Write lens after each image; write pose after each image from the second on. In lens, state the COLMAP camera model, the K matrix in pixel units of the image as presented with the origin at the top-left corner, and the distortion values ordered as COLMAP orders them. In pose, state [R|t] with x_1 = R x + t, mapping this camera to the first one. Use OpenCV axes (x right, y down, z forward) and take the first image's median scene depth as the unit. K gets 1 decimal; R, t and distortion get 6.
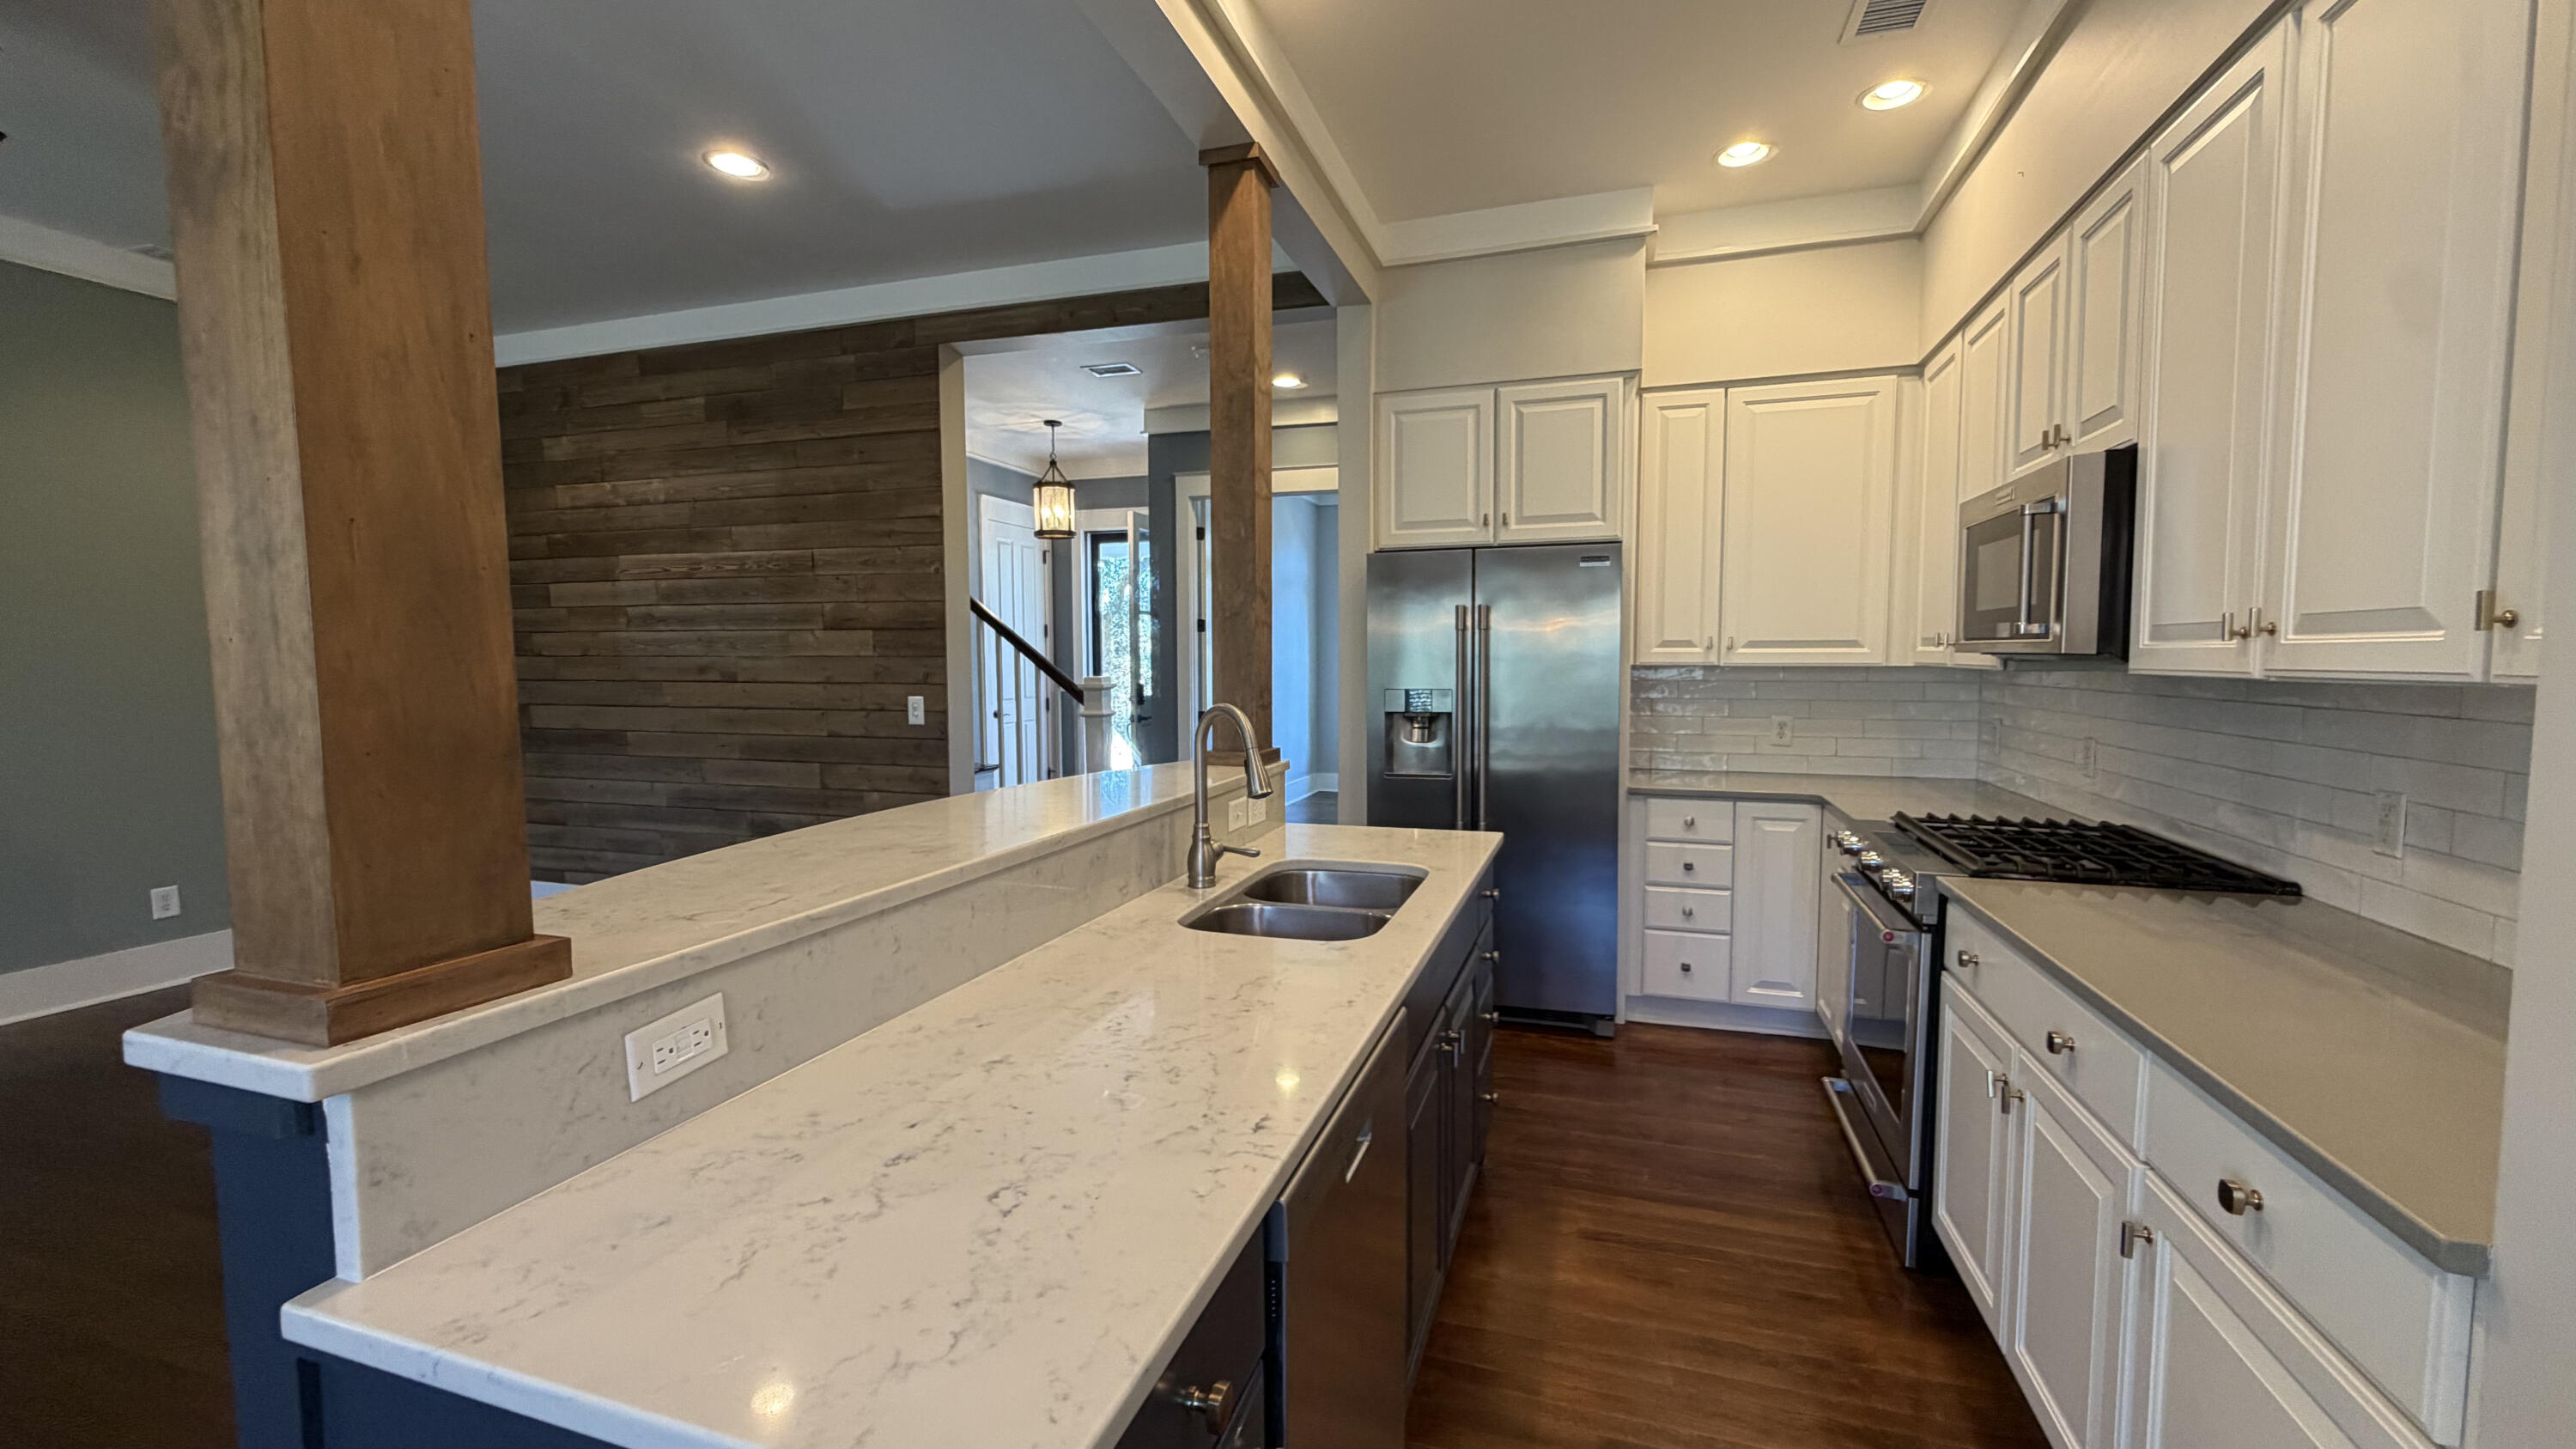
lens RADIAL K [[1026.9, 0, 1285.0], [0, 1026.9, 724.7], [0, 0, 1]] dist [0.000929, -0.000528]
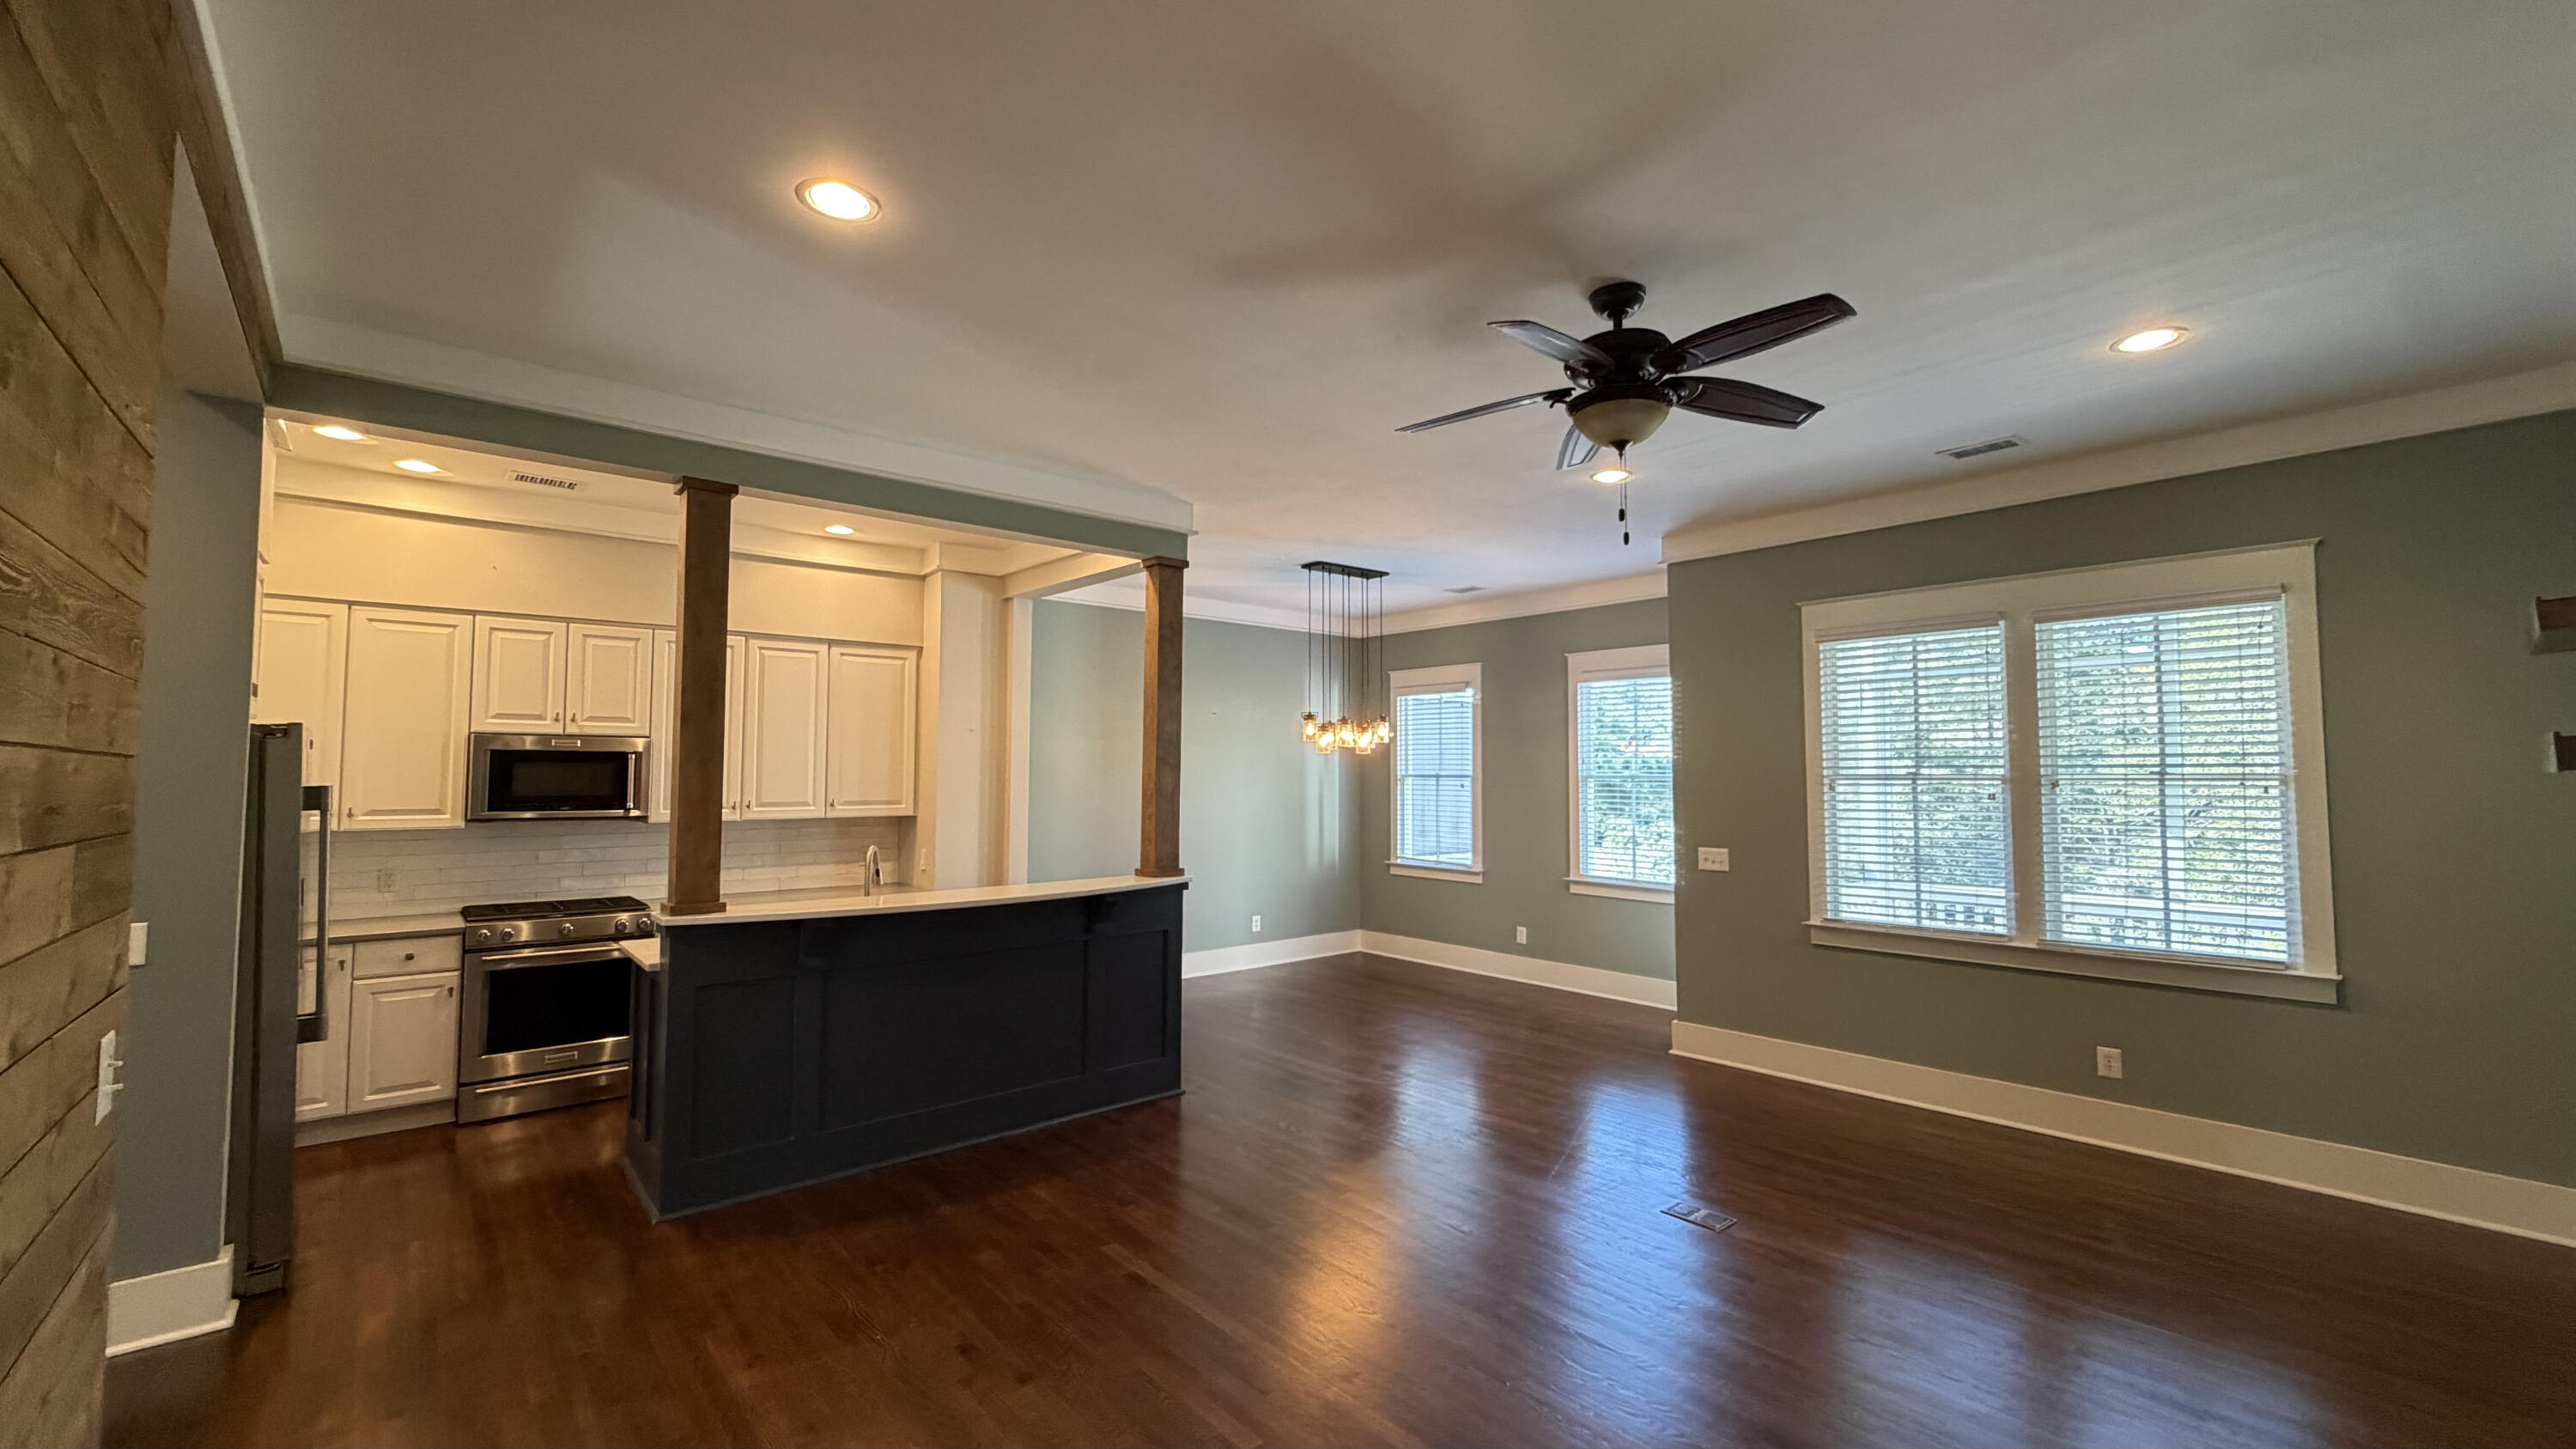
lens RADIAL K [[1026.9, 0, 1286.3], [0, 1026.9, 722.8], [0, 0, 1]] dist [0.000929, -0.000528]
pose [[-0.860094, 0.027468, 0.509396, -0.887935], [0.035463, 0.999353, 0.005990, -0.121141], [-0.508902, 0.023217, -0.860511, 1.115492]]
